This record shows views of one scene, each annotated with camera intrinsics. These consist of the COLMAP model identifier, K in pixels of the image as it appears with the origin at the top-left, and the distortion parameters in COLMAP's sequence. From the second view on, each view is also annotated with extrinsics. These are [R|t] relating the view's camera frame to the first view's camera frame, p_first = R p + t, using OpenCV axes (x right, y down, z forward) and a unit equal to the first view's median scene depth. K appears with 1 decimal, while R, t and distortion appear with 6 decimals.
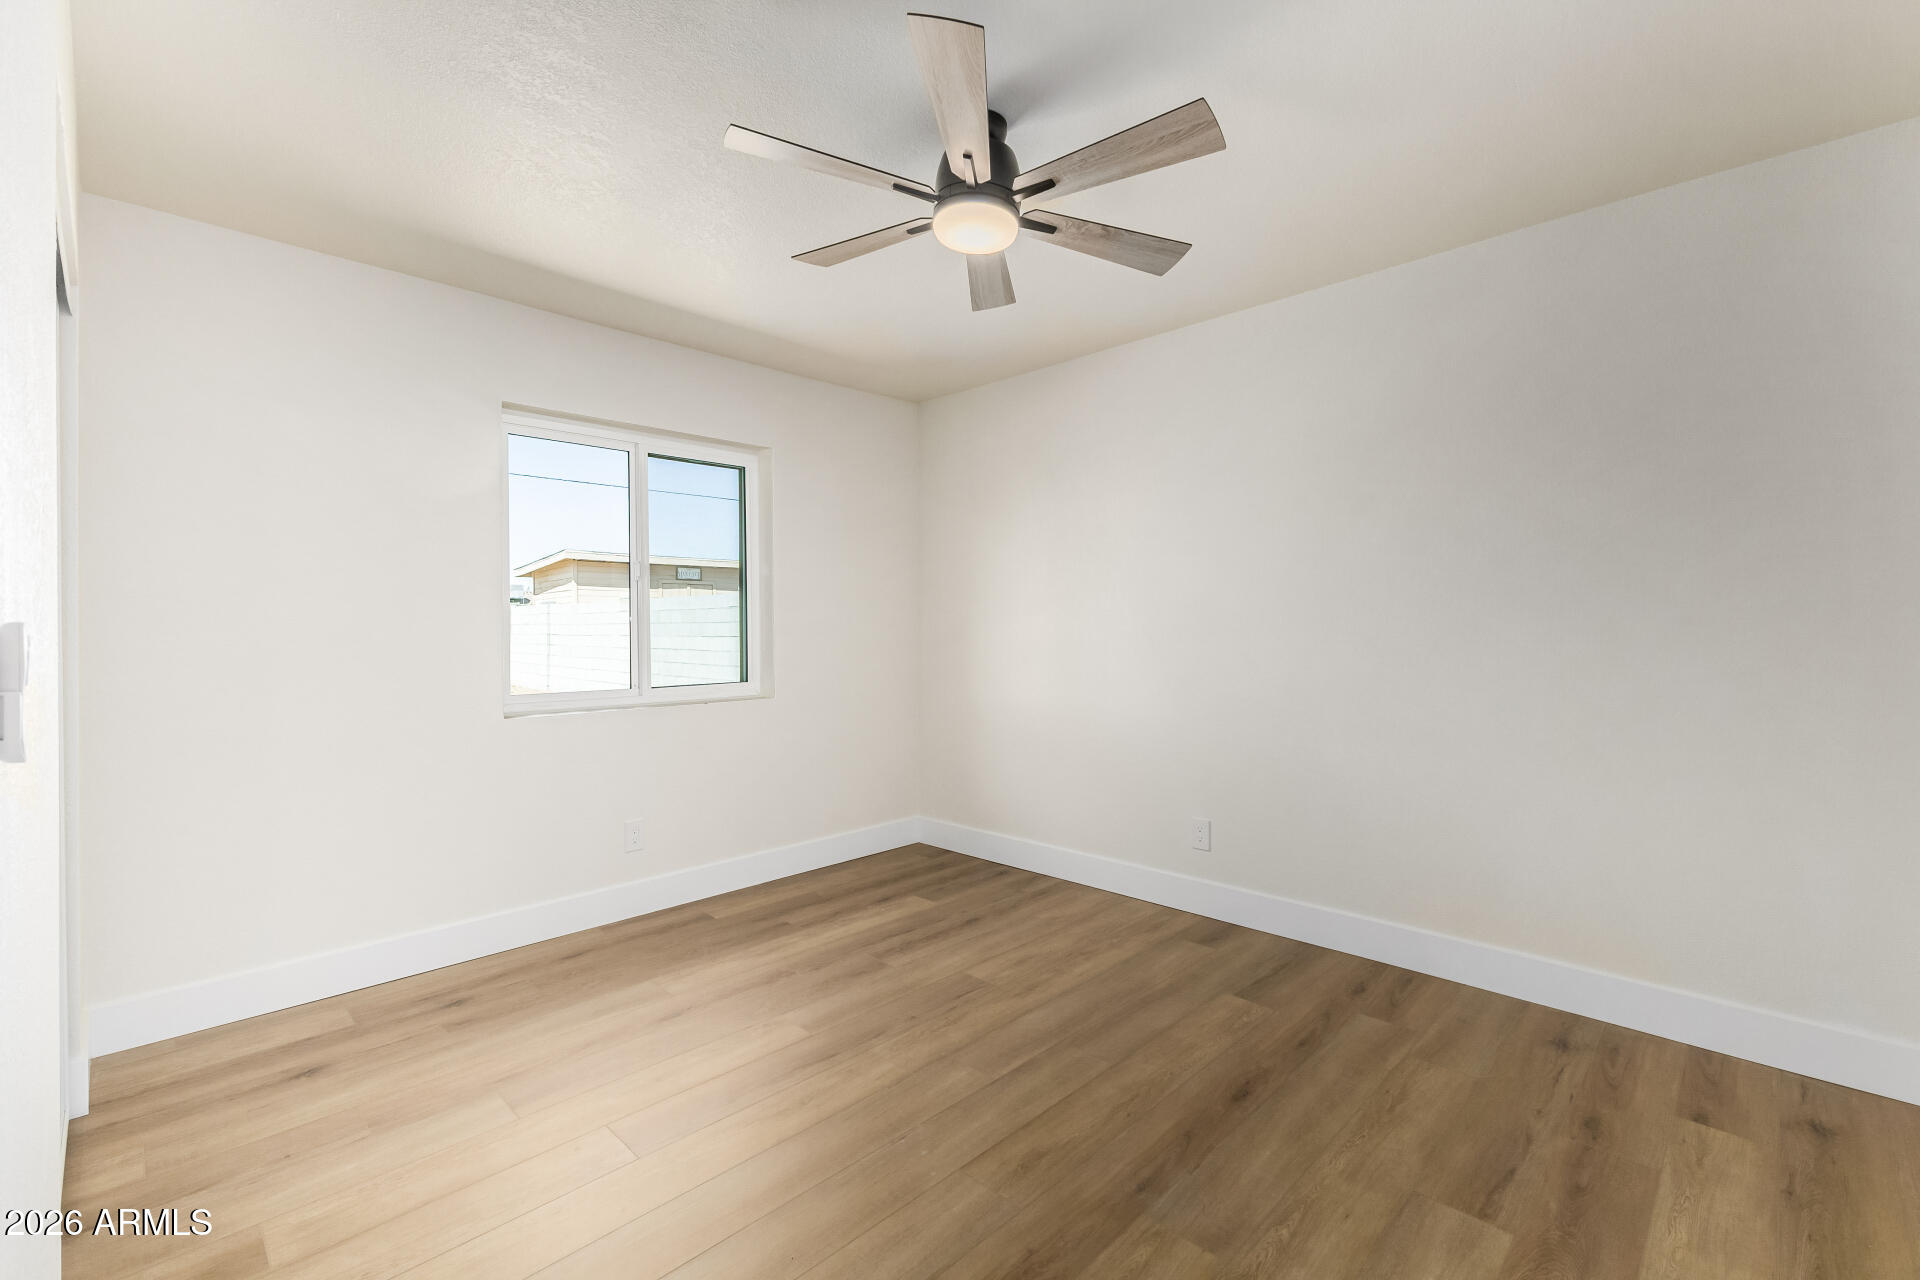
lens RADIAL K [[827.0, 0, 950.2], [0, 827.0, 631.1], [0, 0, 1]] dist [0.002587, 0.000158]
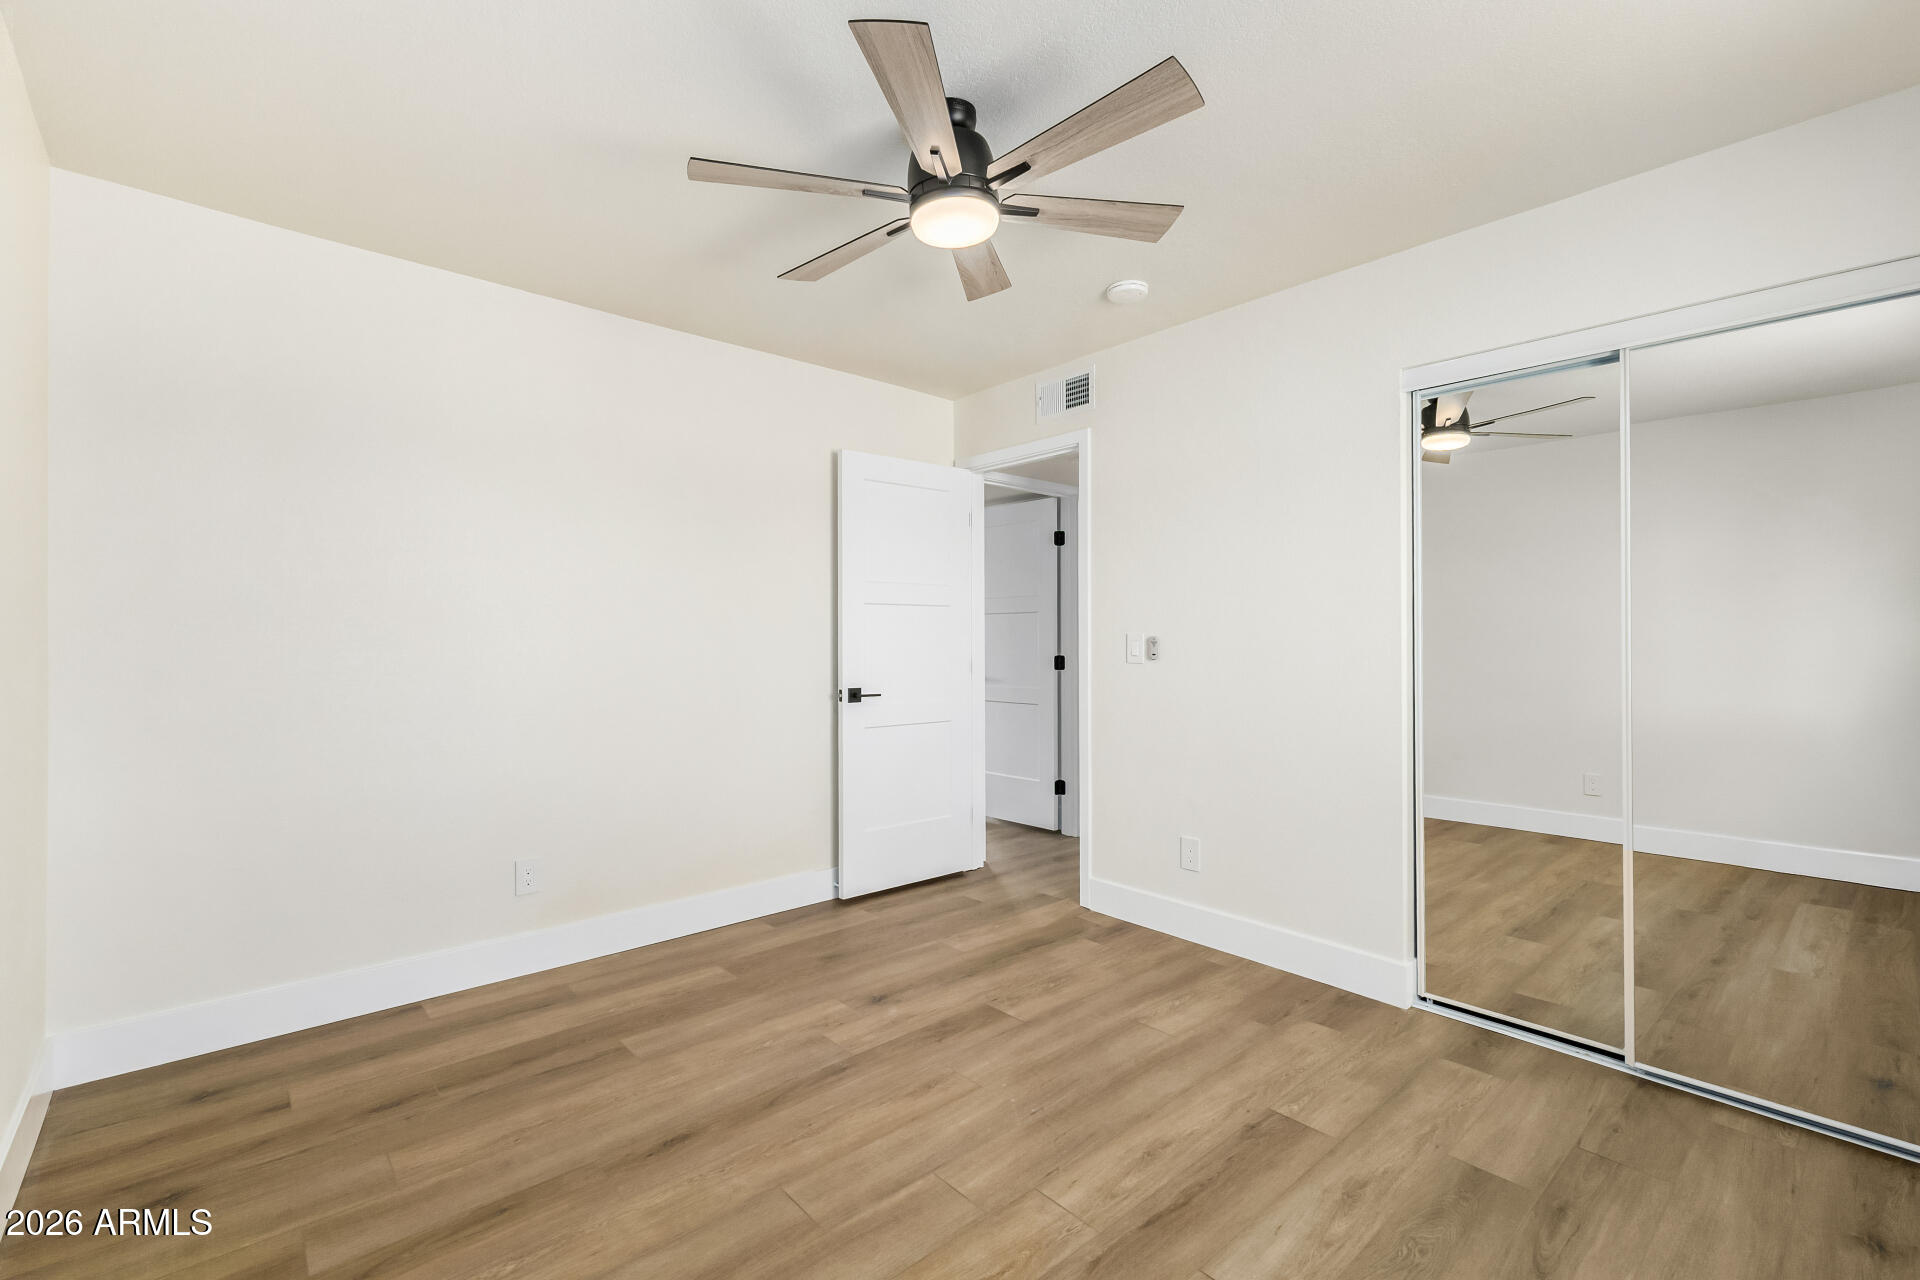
lens RADIAL K [[827.0, 0, 950.2], [0, 827.0, 631.1], [0, 0, 1]] dist [0.002587, 0.000158]
pose [[-0.997826, 0.007150, 0.065519, -0.022640], [0.006655, 0.999948, -0.007765, -0.003369], [-0.065571, -0.007312, -0.997821, 1.973471]]
